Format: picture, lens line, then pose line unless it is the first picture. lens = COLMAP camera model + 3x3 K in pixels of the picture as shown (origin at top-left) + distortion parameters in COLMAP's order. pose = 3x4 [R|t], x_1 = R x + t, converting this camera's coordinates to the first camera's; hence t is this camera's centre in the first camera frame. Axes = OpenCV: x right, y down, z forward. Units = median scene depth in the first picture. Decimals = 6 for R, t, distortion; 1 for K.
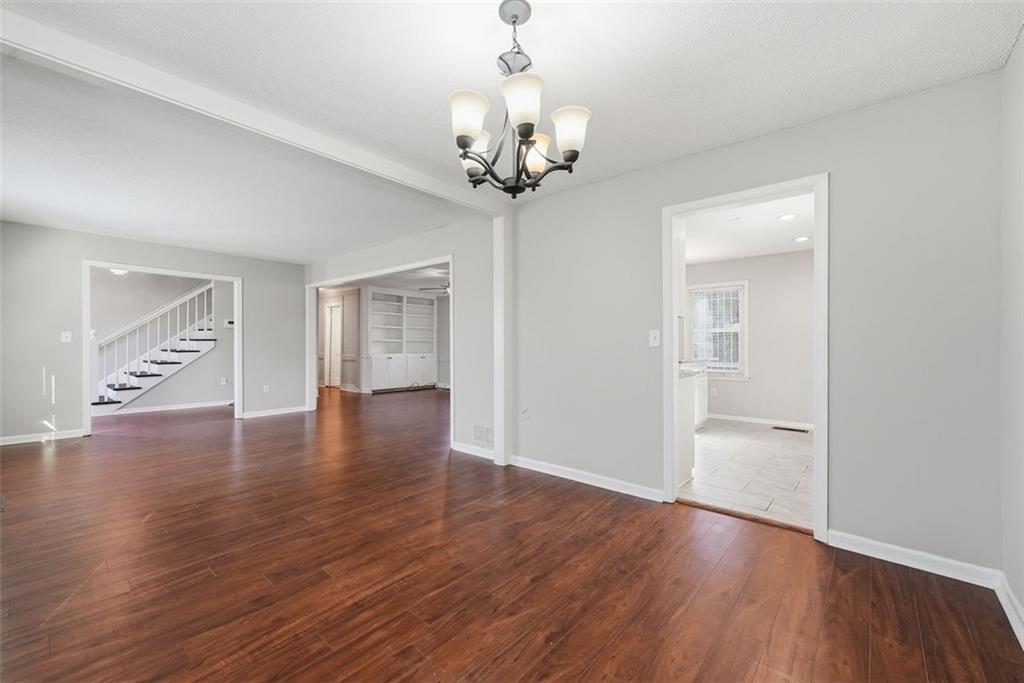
lens RADIAL K [[427.0, 0, 512.0], [0, 427.0, 341.5], [0, 0, 1]] dist [-0.000493, 0.000156]
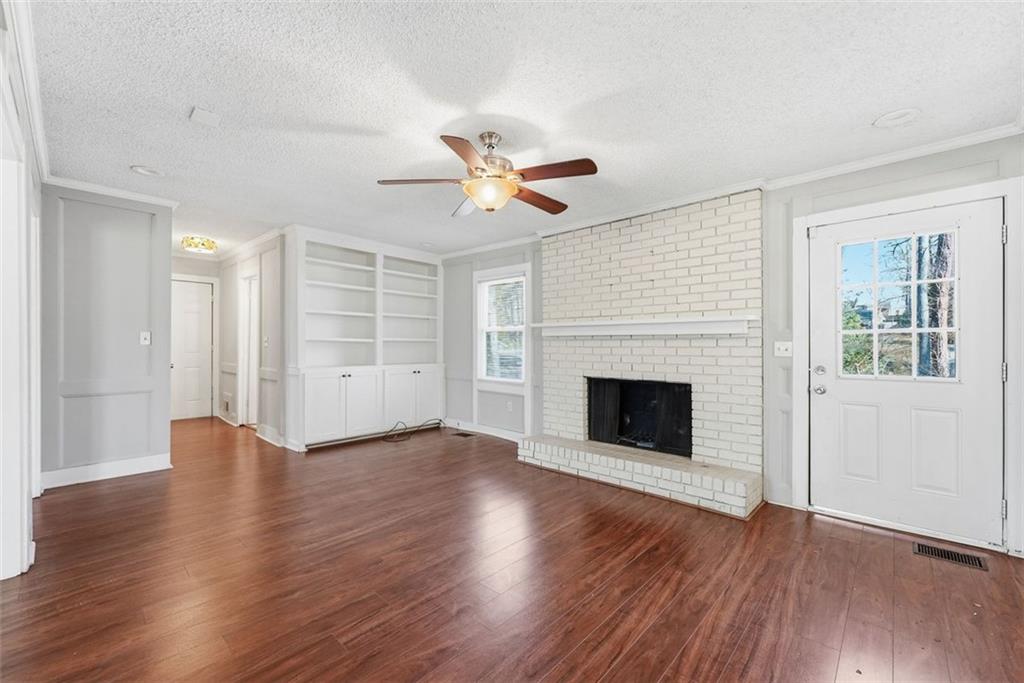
lens RADIAL K [[414.7, 0, 509.8], [0, 414.7, 344.1], [0, 0, 1]] dist [0.000570, 0.000111]
pose [[0.999114, -0.004531, -0.041832, -0.074216], [0.004715, 0.999980, 0.004294, 0.000907], [0.041812, -0.004487, 0.999115, 0.508796]]
